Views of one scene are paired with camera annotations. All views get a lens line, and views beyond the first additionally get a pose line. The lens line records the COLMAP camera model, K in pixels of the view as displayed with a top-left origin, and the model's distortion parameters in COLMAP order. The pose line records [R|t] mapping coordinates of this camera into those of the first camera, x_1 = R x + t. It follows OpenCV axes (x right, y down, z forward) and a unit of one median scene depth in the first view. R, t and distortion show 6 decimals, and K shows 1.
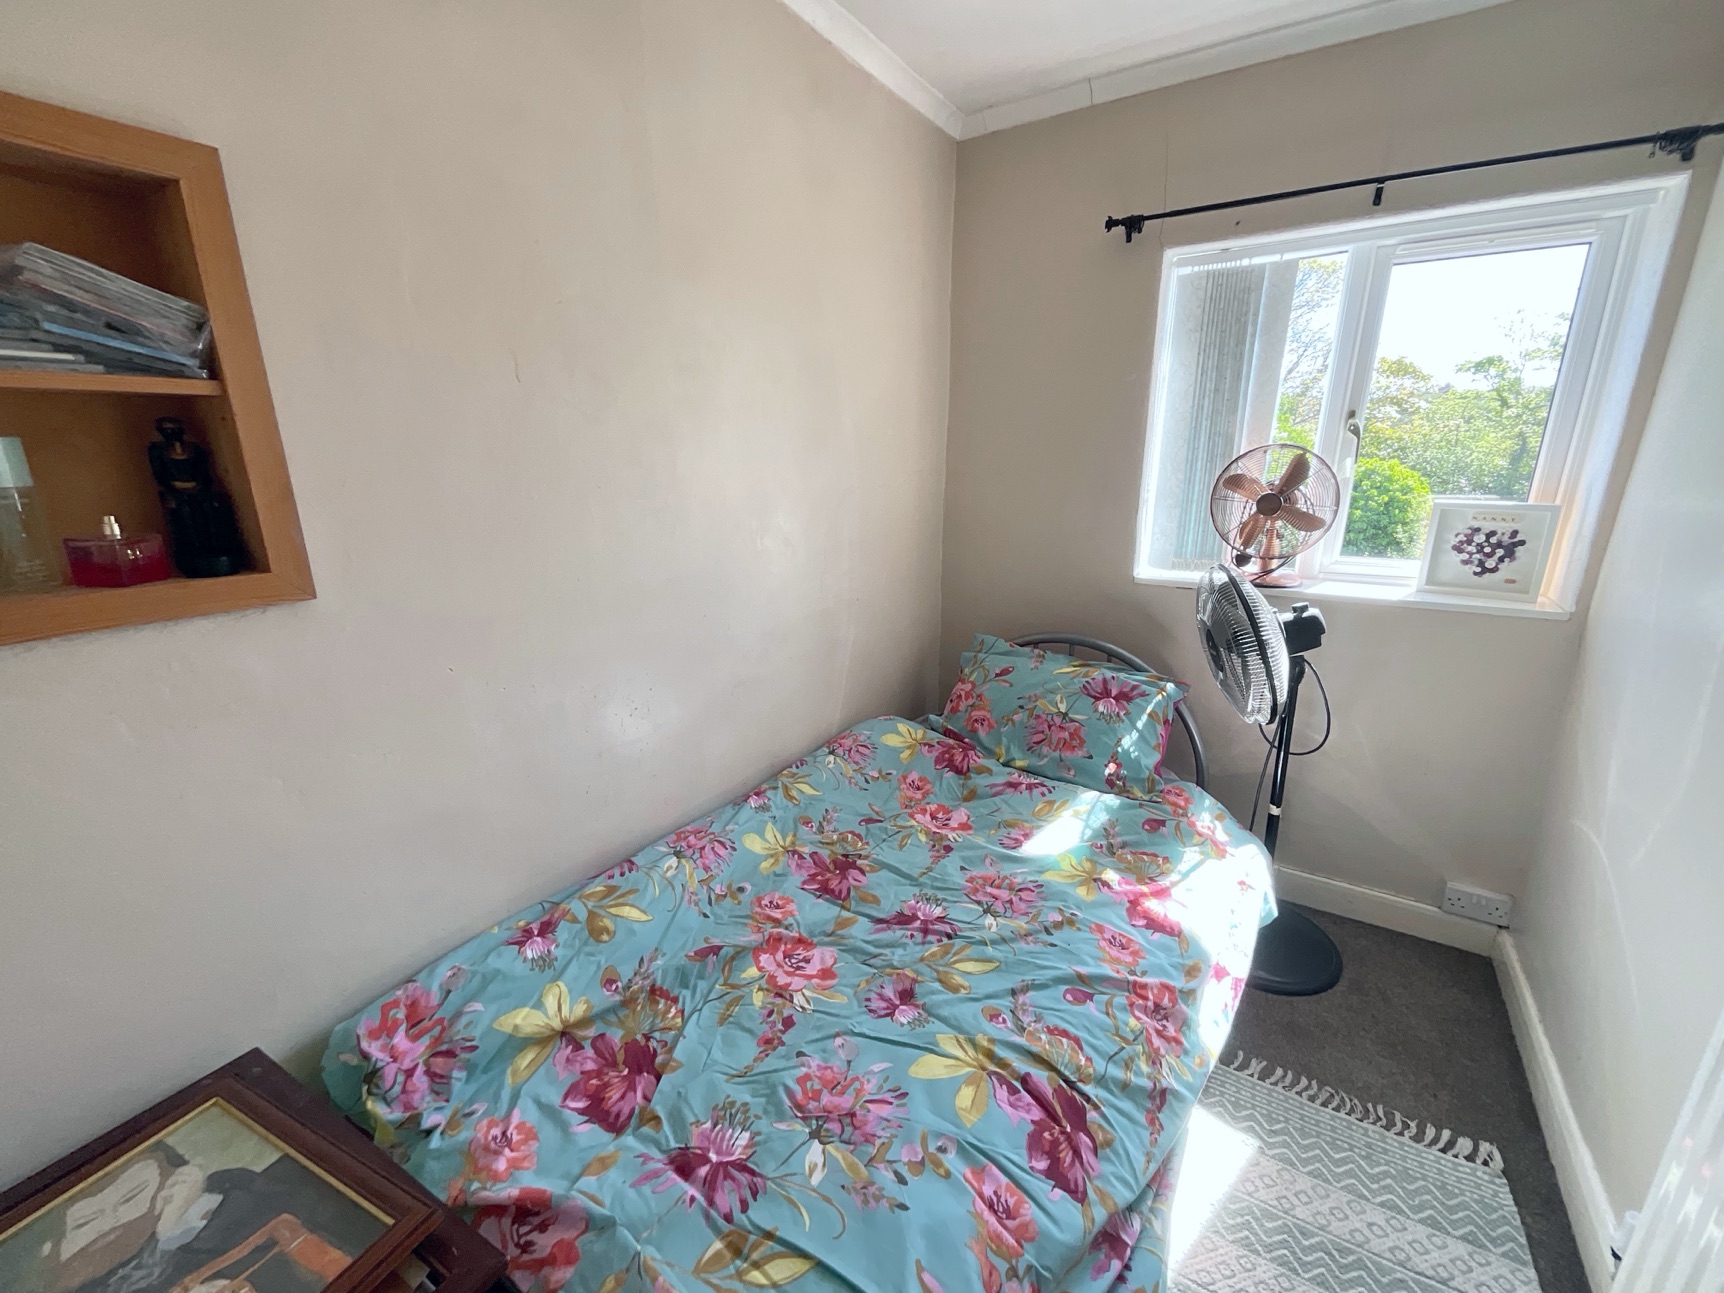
lens RADIAL K [[698.9, 0, 861.7], [0, 698.9, 644.2], [0, 0, 1]] dist [-0.000207, 0.002670]
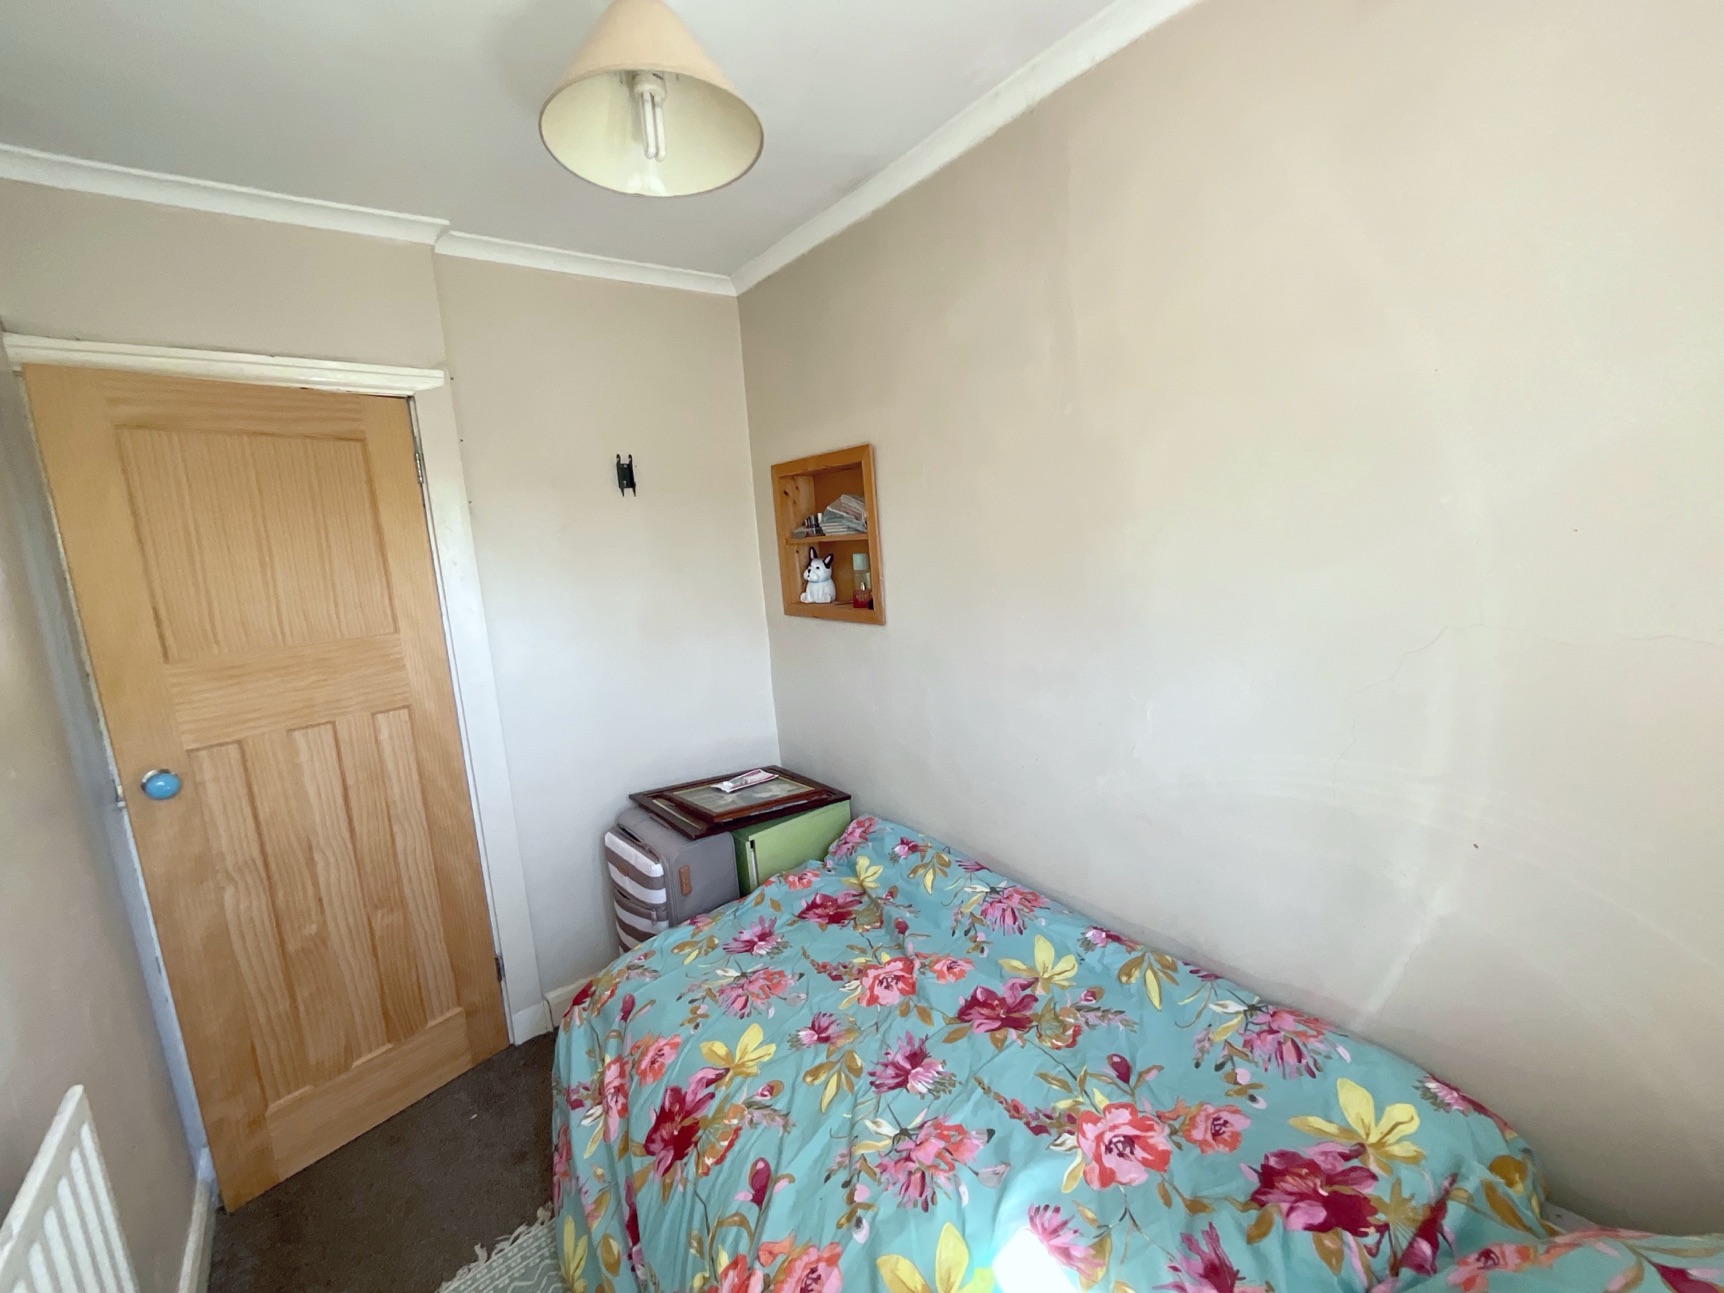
lens RADIAL K [[698.9, 0, 862.4], [0, 698.9, 645.6], [0, 0, 1]] dist [-0.000207, 0.002670]
pose [[-0.323321, 0.177268, -0.929537, 0.942272], [-0.197904, 0.947908, 0.249608, -0.390839], [0.925364, 0.264663, -0.271396, 1.128305]]
